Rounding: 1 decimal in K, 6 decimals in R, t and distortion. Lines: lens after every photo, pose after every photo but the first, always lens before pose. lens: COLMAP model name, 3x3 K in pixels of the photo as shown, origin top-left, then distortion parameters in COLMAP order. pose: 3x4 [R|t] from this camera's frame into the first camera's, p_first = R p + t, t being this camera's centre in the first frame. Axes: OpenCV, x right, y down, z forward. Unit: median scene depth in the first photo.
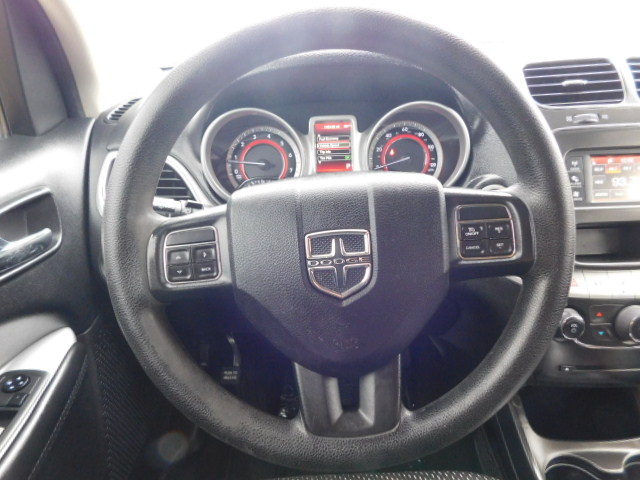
lens RADIAL K [[422.3, 0, 320.0], [0, 422.3, 240.0], [0, 0, 1]] dist [-0.070073, 0.068746]
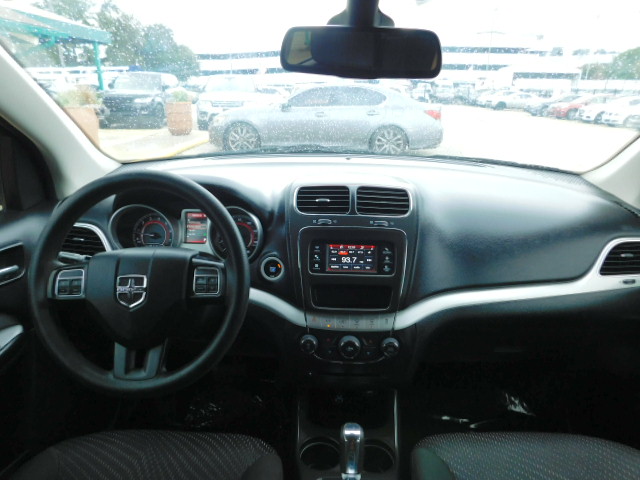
lens RADIAL K [[422.3, 0, 320.0], [0, 422.3, 240.0], [0, 0, 1]] dist [-0.070073, 0.068746]
pose [[0.997196, 0.059540, -0.045330, 0.697189], [-0.065040, 0.989175, -0.131541, 0.010913], [0.037007, 0.134120, 0.990274, -0.698361]]
